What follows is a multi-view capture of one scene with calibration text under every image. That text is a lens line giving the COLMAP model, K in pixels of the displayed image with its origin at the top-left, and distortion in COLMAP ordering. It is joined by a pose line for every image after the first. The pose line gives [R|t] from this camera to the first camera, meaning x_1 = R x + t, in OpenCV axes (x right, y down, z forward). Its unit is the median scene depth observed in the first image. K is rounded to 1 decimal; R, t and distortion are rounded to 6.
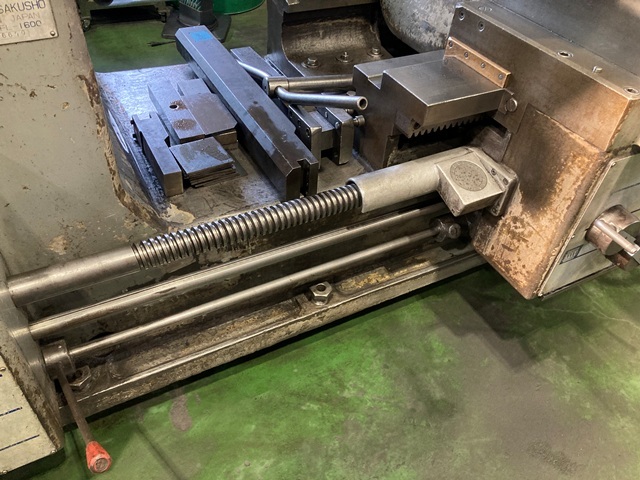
lens RADIAL K [[522.9, 0, 315.7], [0, 522.9, 241.8], [0, 0, 1]] dist [0.057432, -0.070906]
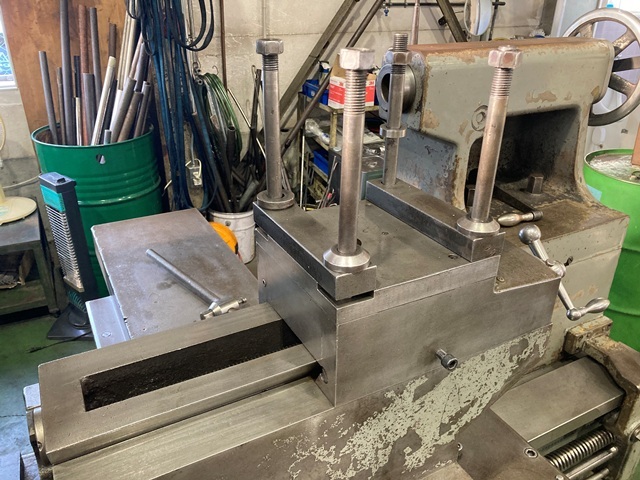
lens RADIAL K [[527.9, 0, 318.6], [0, 527.9, 246.1], [0, 0, 1]] dist [0.016773, -0.005193]
pose [[0.998163, -0.056542, -0.021784, 0.579105], [0.047864, 0.956210, -0.288739, -0.545127], [0.037156, 0.287166, 0.957160, 0.015266]]
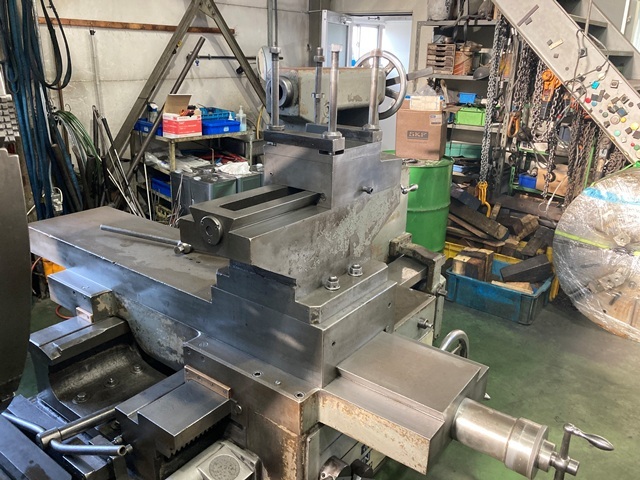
lens RADIAL K [[527.7, 0, 318.9], [0, 527.7, 237.5], [0, 0, 1]] dist [0.013310, 0.006606]
pose [[0.905001, -0.186516, 0.382342, 0.104097], [0.319662, 0.891177, -0.321900, -0.130411], [-0.280695, 0.413540, 0.866138, -0.391018]]
